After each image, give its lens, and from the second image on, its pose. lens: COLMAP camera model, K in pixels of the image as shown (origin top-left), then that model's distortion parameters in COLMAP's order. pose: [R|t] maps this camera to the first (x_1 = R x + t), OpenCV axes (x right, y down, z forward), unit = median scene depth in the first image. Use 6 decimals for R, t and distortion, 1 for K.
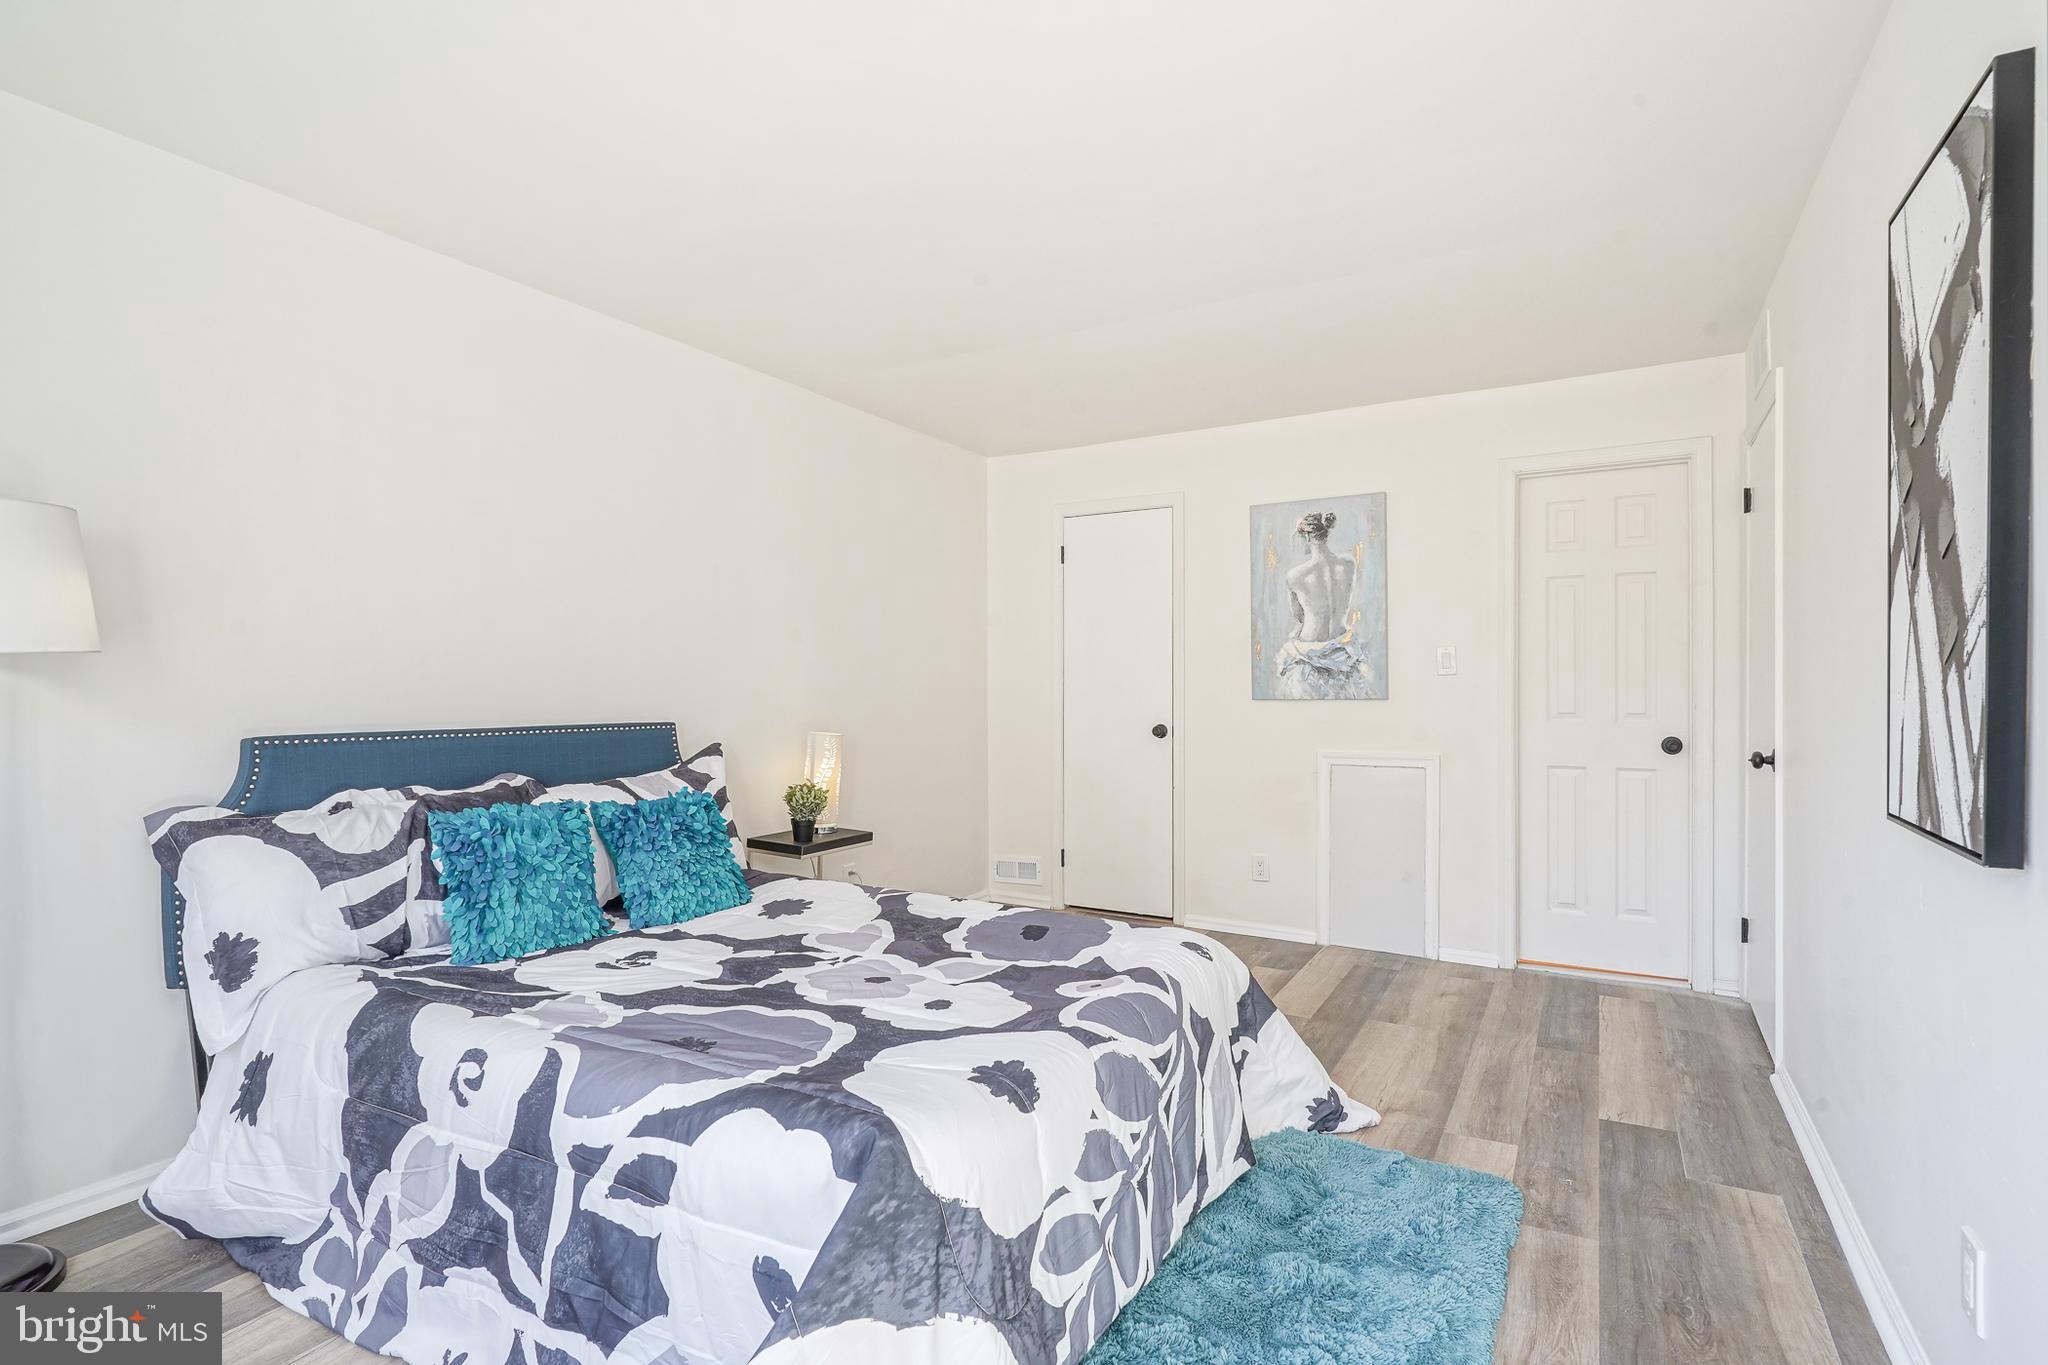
lens RADIAL K [[974.8, 0, 1029.8], [0, 974.8, 693.6], [0, 0, 1]] dist [-0.010099, 0.005728]
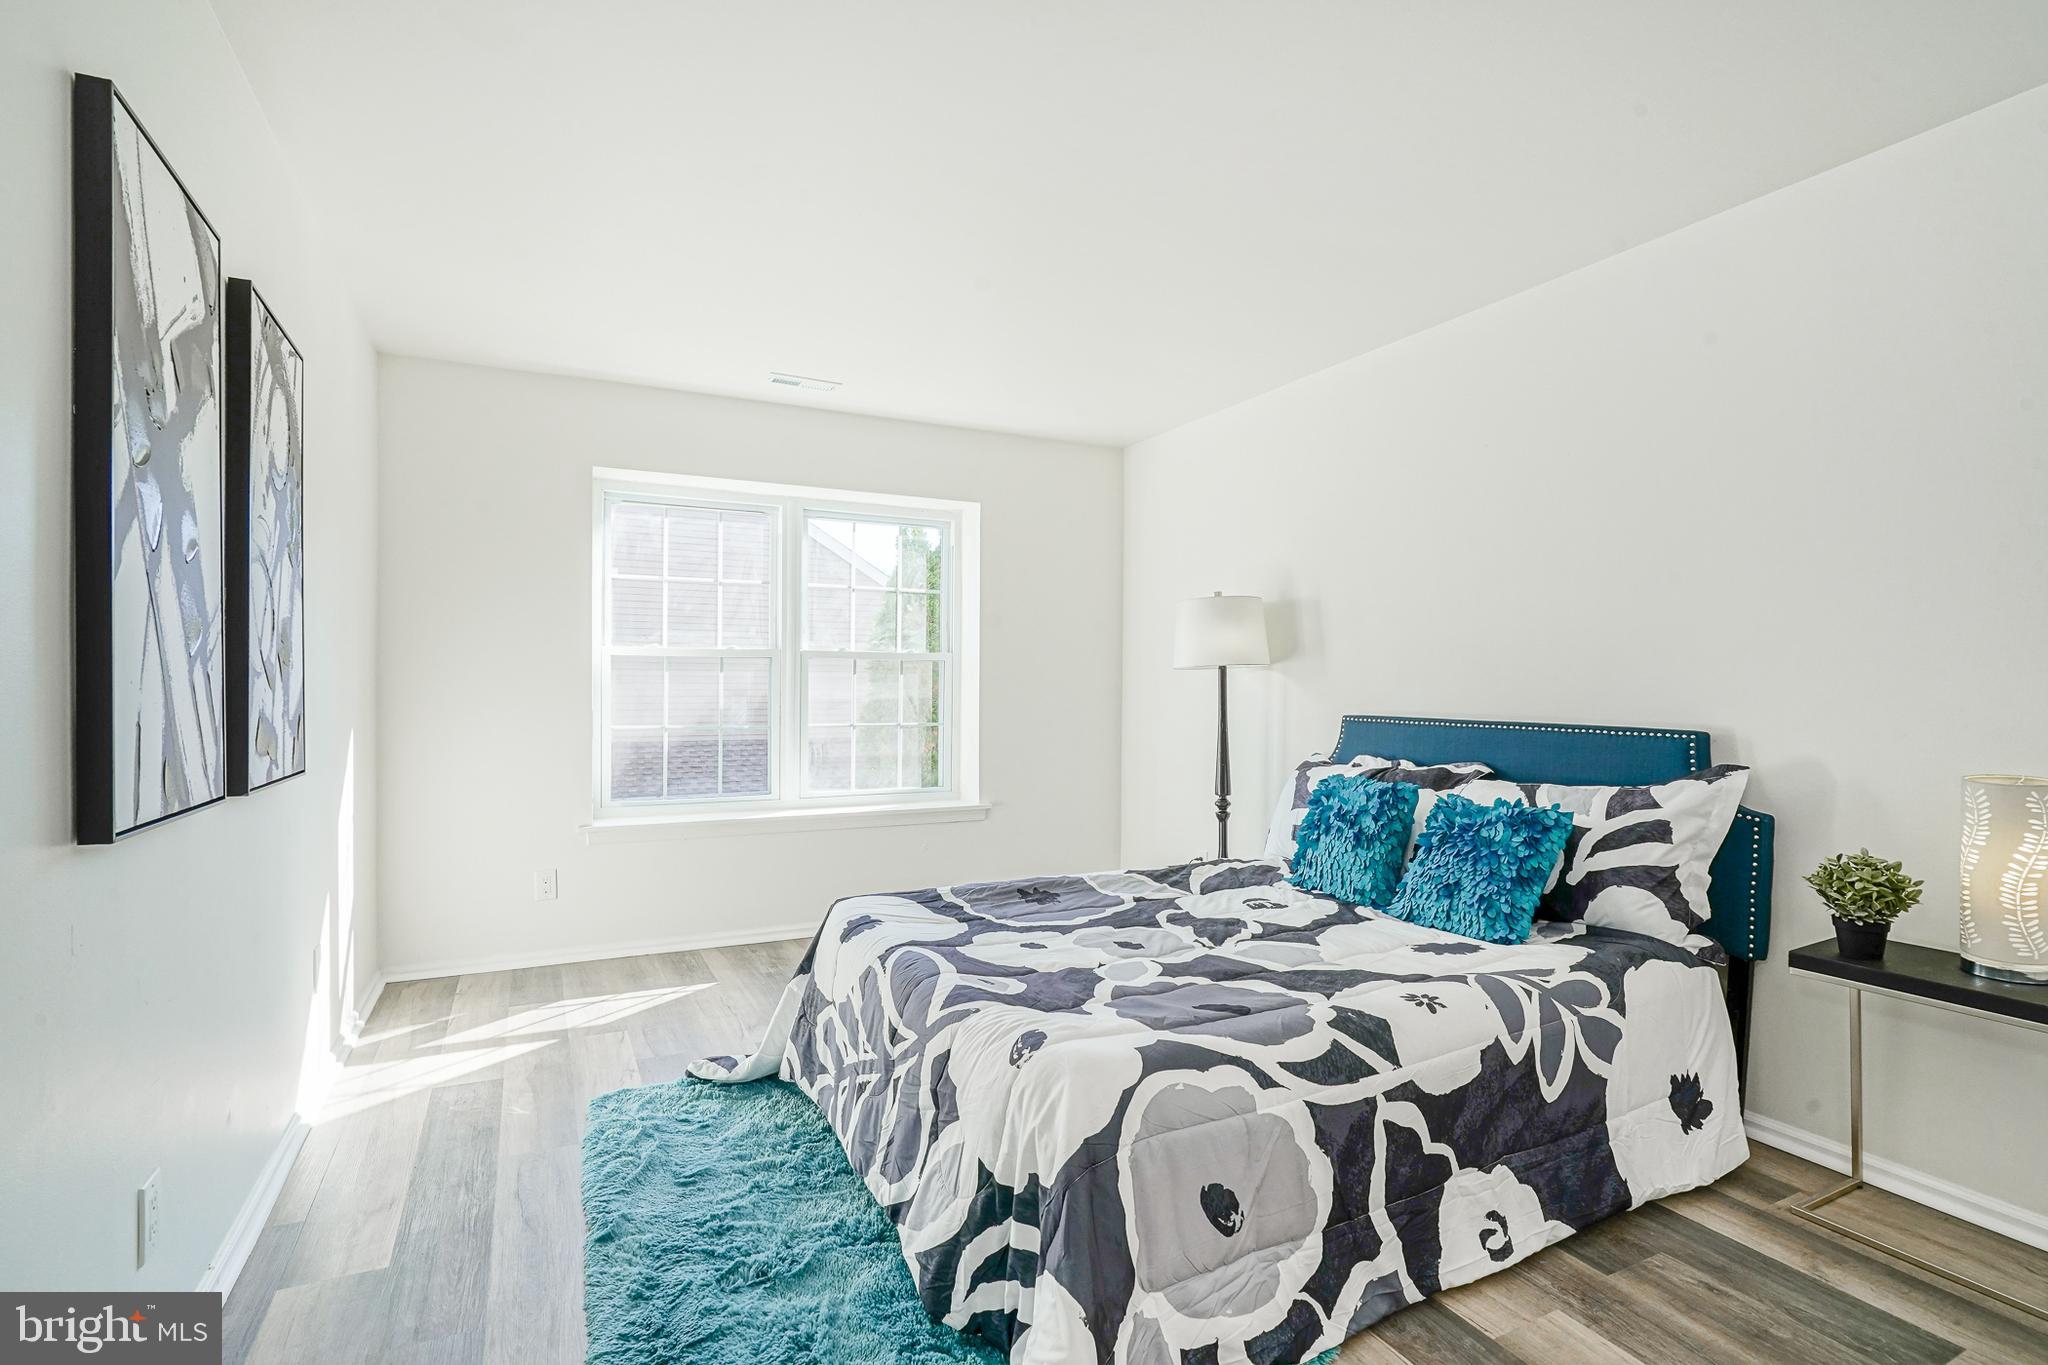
lens RADIAL K [[974.8, 0, 1029.8], [0, 974.8, 693.6], [0, 0, 1]] dist [-0.010099, 0.005728]
pose [[-0.529221, 0.006177, -0.848461, 0.765200], [-0.009346, 0.999870, 0.013109, -0.005983], [0.848432, 0.014867, -0.529095, 1.349174]]
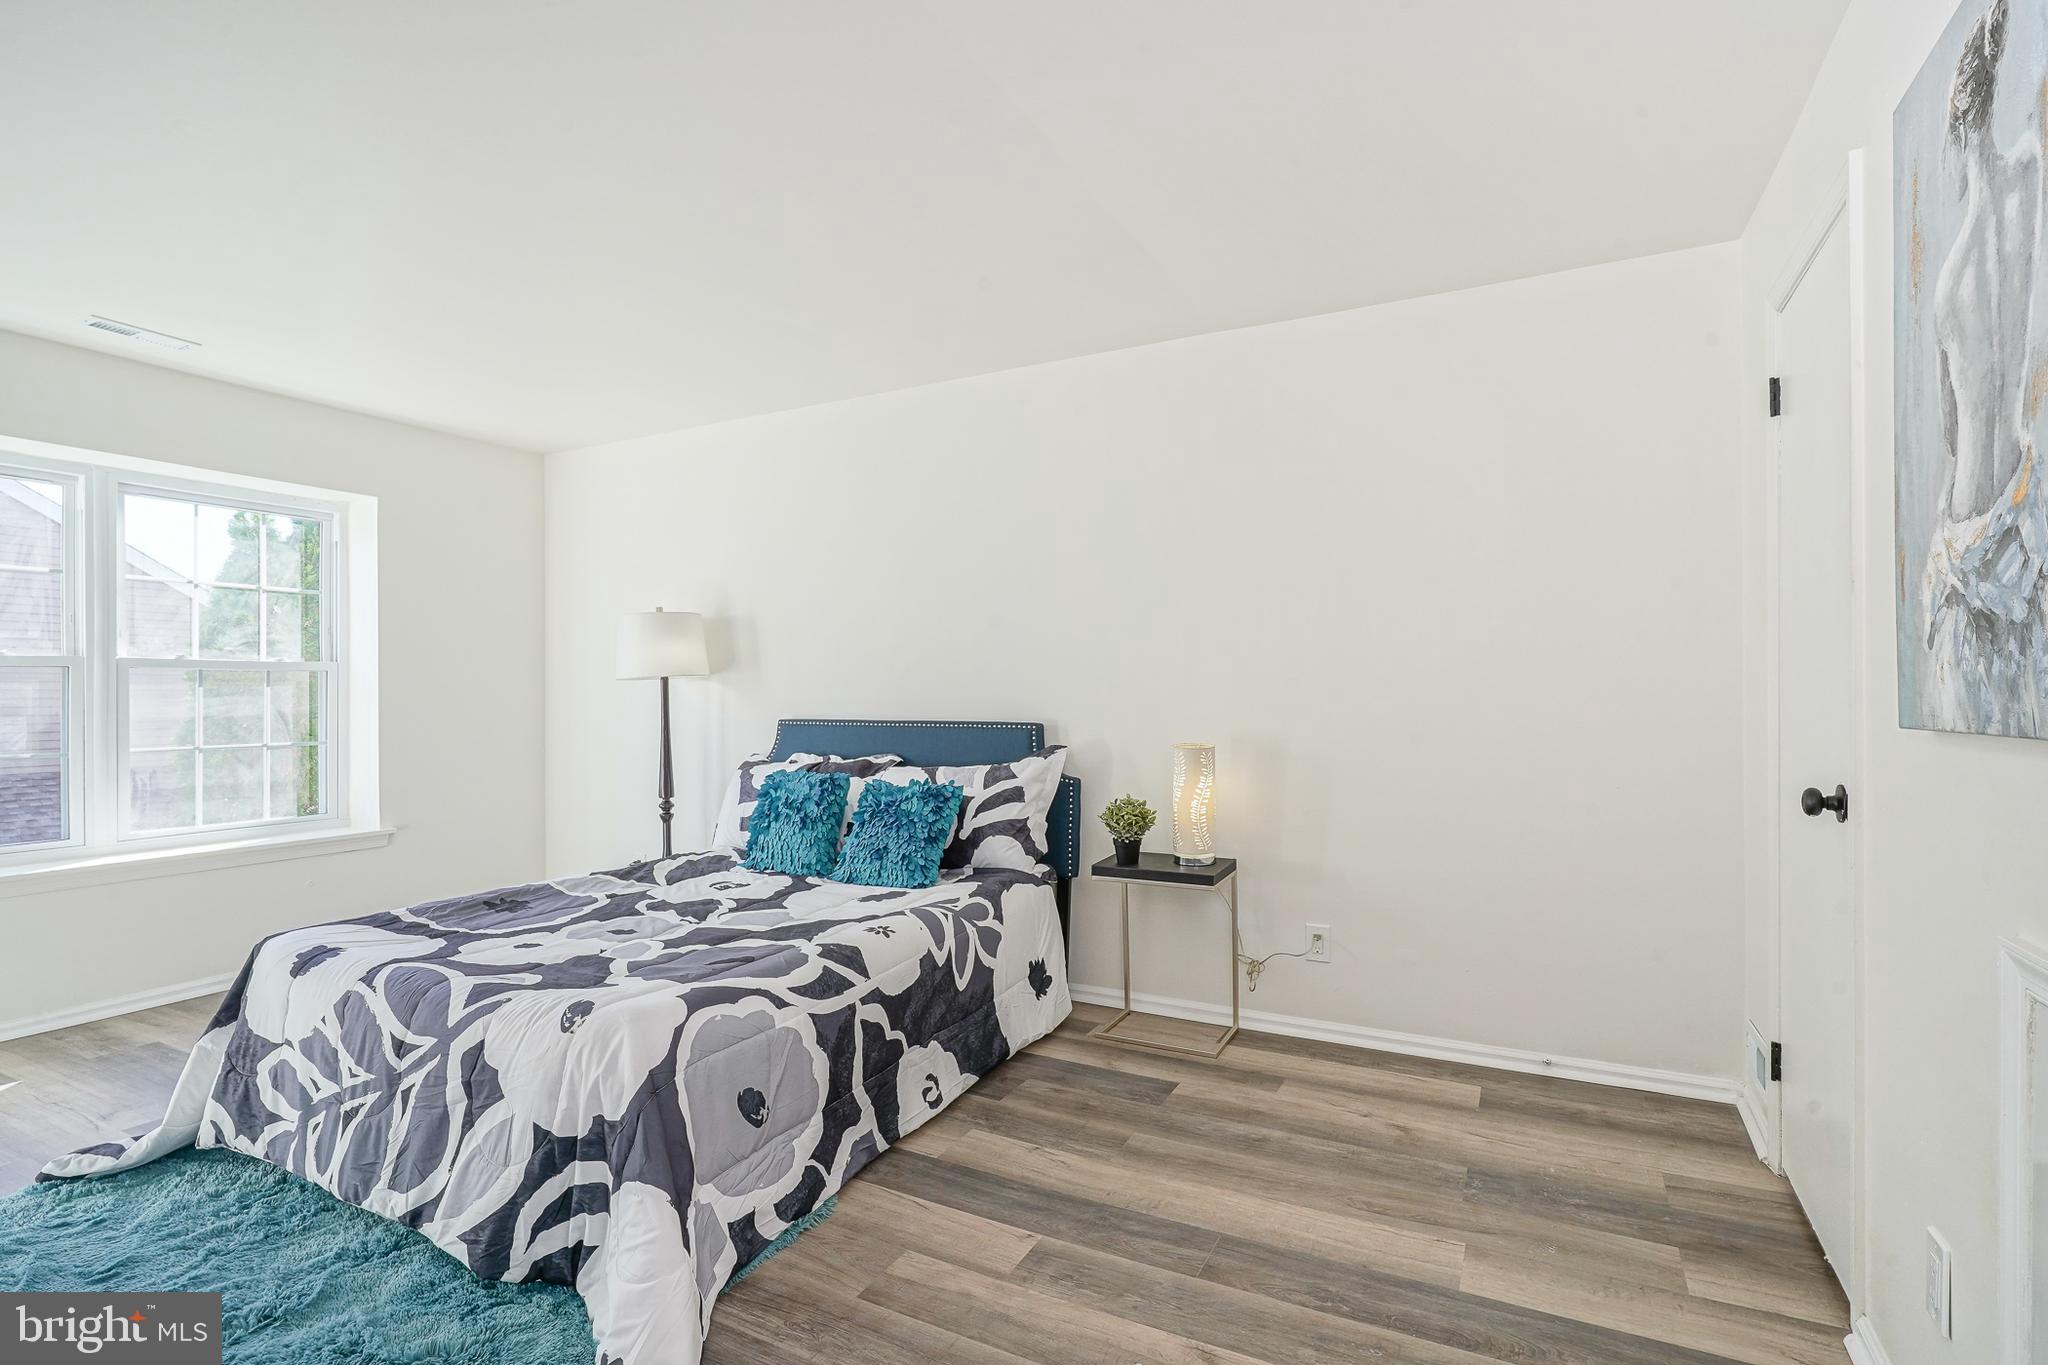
lens RADIAL K [[974.8, 0, 1029.8], [0, 974.8, 693.6], [0, 0, 1]] dist [-0.010099, 0.005728]
pose [[0.063685, 0.002327, -0.997967, 0.992436], [0.000716, 0.999997, 0.002377, -0.007338], [0.997970, -0.000865, 0.063683, 1.300025]]
